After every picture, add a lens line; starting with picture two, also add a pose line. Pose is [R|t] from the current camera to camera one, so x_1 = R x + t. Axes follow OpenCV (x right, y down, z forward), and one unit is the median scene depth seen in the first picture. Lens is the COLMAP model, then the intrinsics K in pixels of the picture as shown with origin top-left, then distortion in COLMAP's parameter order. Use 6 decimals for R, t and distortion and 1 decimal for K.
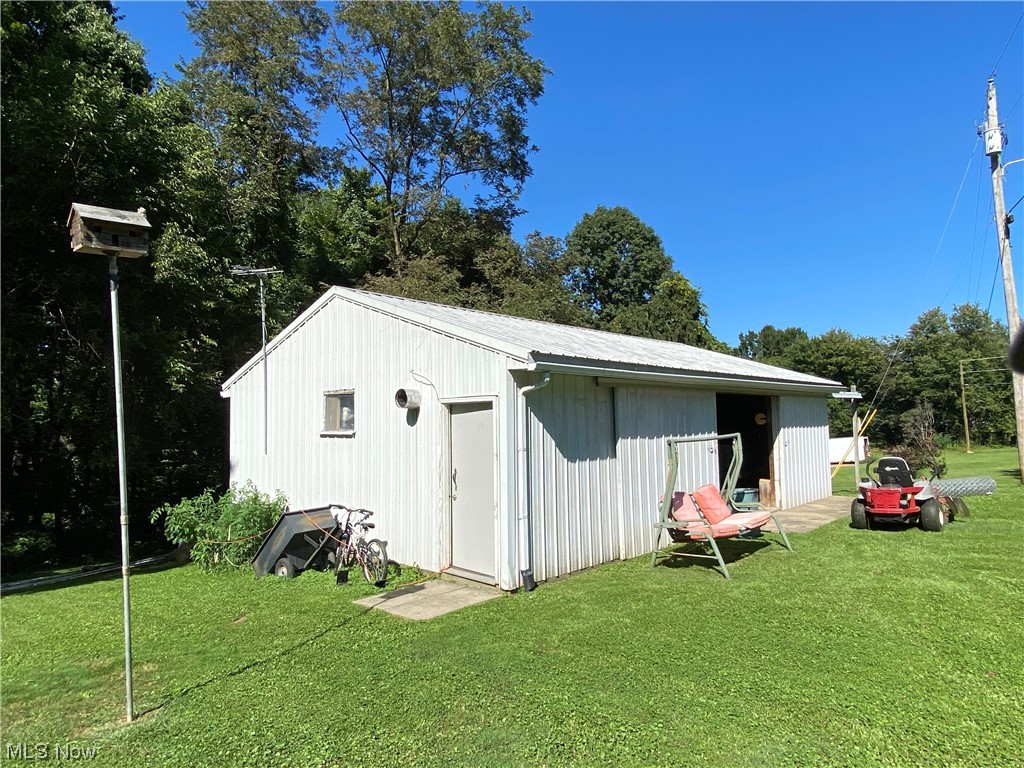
lens RADIAL K [[615.2, 0, 512.0], [0, 615.2, 384.0], [0, 0, 1]] dist [0.001770, -0.000665]
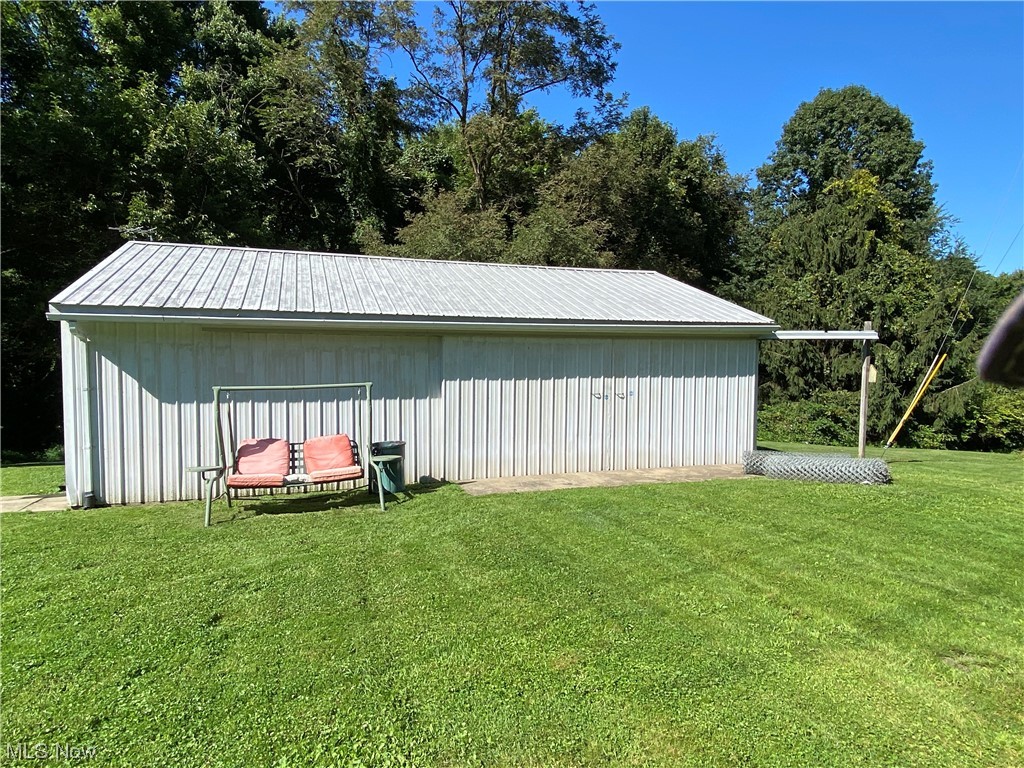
lens RADIAL K [[592.7, 0, 512.0], [0, 592.7, 384.0], [0, 0, 1]] dist [-0.001702, -0.000875]
pose [[0.876460, 0.062702, -0.477374, 0.382255], [0.003364, 0.990662, 0.136298, -0.015489], [0.481463, -0.121065, 0.868065, 0.132345]]
